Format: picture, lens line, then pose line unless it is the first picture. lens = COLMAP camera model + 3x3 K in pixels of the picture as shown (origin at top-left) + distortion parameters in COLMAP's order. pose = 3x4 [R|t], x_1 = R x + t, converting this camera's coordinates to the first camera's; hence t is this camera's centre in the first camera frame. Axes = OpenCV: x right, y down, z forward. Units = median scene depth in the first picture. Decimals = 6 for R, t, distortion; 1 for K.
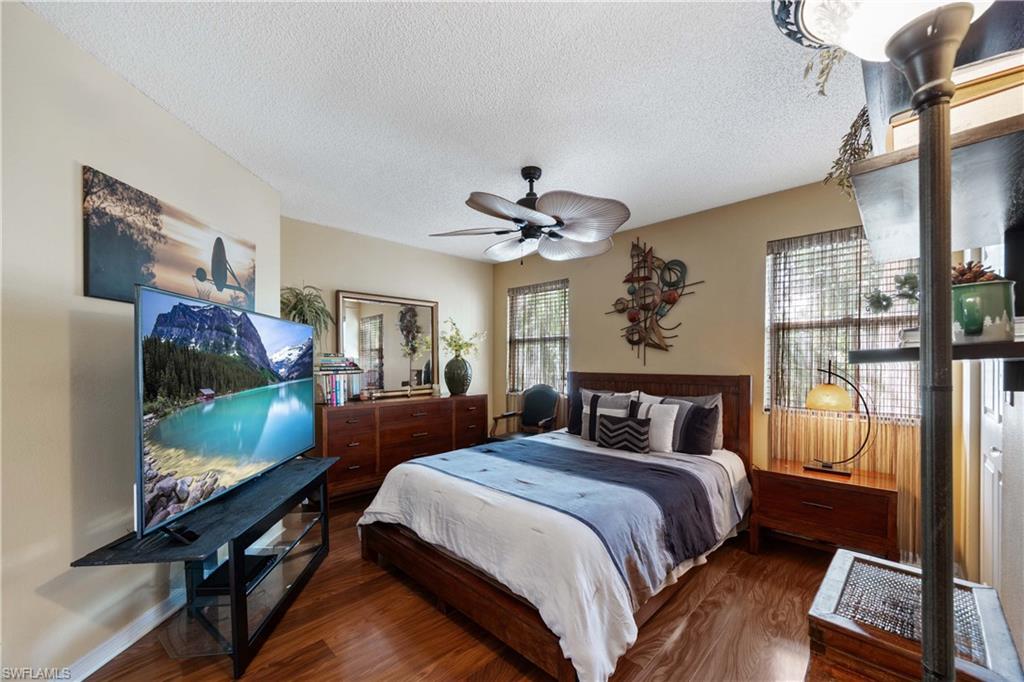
lens RADIAL K [[408.9, 0, 502.4], [0, 408.9, 360.9], [0, 0, 1]] dist [0.007305, -0.000127]
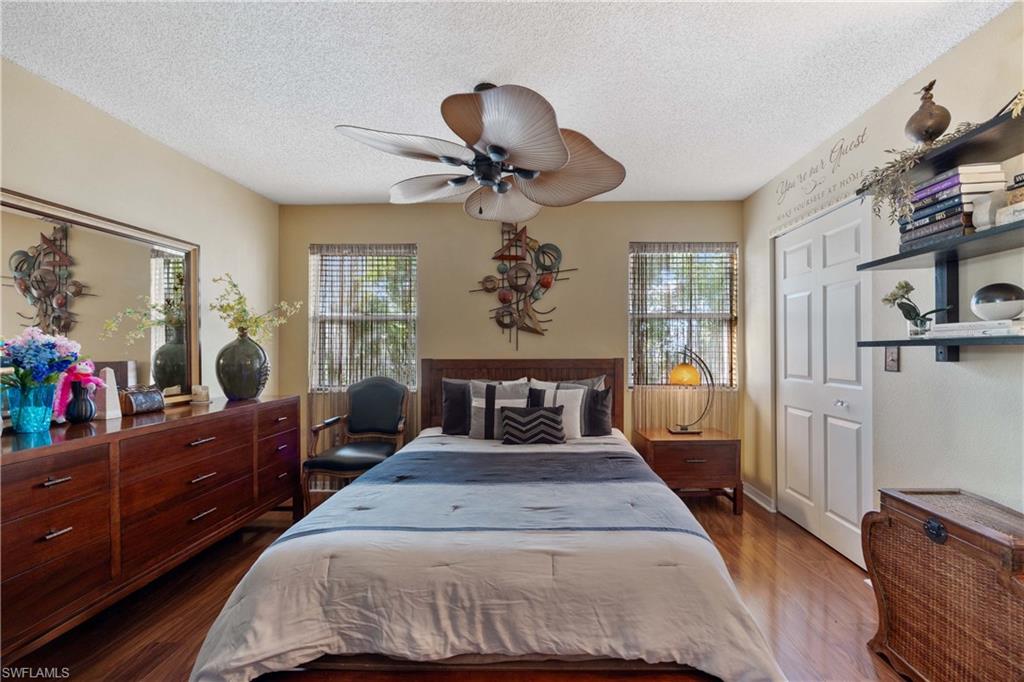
lens RADIAL K [[416.9, 0, 494.6], [0, 416.9, 342.0], [0, 0, 1]] dist [-0.002501, 0.000293]
pose [[0.700333, 0.009252, 0.713756, -0.390508], [0.002199, 0.999883, -0.015118, 0.006746], [-0.713813, 0.012157, 0.700231, 0.383524]]
